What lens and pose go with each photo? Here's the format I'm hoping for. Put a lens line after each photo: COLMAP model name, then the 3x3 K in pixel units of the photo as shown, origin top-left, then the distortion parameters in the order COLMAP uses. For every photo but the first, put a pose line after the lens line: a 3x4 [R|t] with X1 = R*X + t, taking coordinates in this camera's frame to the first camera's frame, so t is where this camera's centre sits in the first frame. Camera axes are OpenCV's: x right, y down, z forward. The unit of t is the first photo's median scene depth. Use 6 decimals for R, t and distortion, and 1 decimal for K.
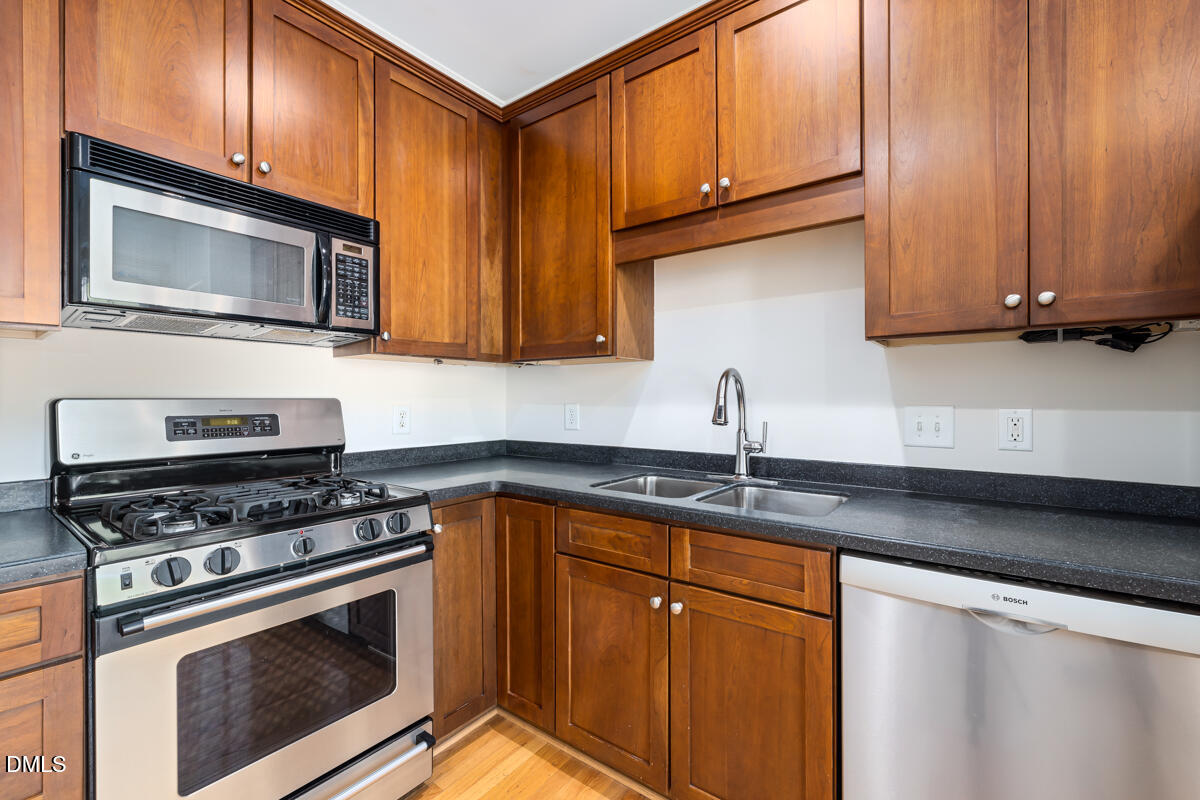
lens RADIAL K [[508.3, 0, 593.5], [0, 508.3, 397.1], [0, 0, 1]] dist [-0.001482, -0.000508]
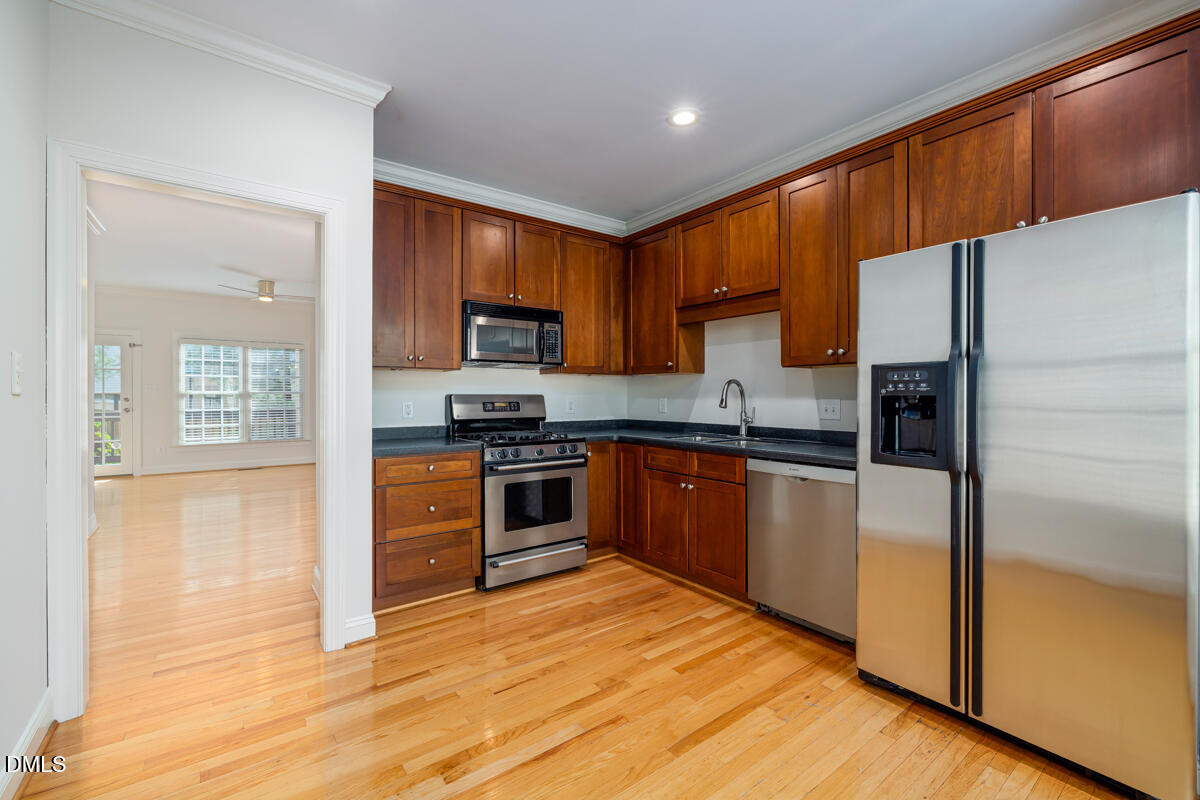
lens RADIAL K [[508.3, 0, 593.5], [0, 508.3, 397.1], [0, 0, 1]] dist [-0.001482, -0.000508]
pose [[0.961063, 0.002914, -0.276314, 0.295404], [-0.000918, 0.999973, 0.007355, -0.003070], [0.276328, -0.006815, 0.961039, -1.029297]]
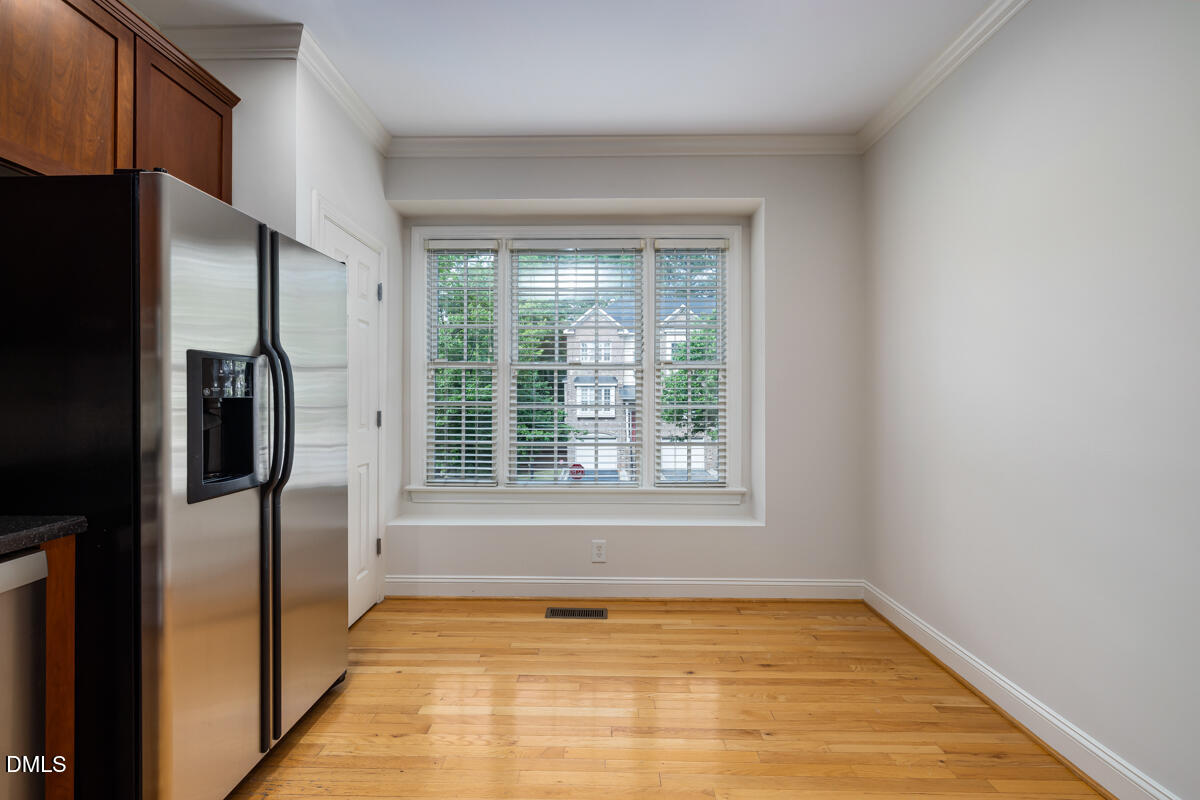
lens RADIAL K [[508.3, 0, 593.5], [0, 508.3, 397.1], [0, 0, 1]] dist [-0.001482, -0.000508]
pose [[-0.600578, 0.000361, 0.799566, -0.377291], [-0.001825, 0.999997, -0.001822, -0.000107], [-0.799564, -0.002554, -0.600576, 0.278505]]
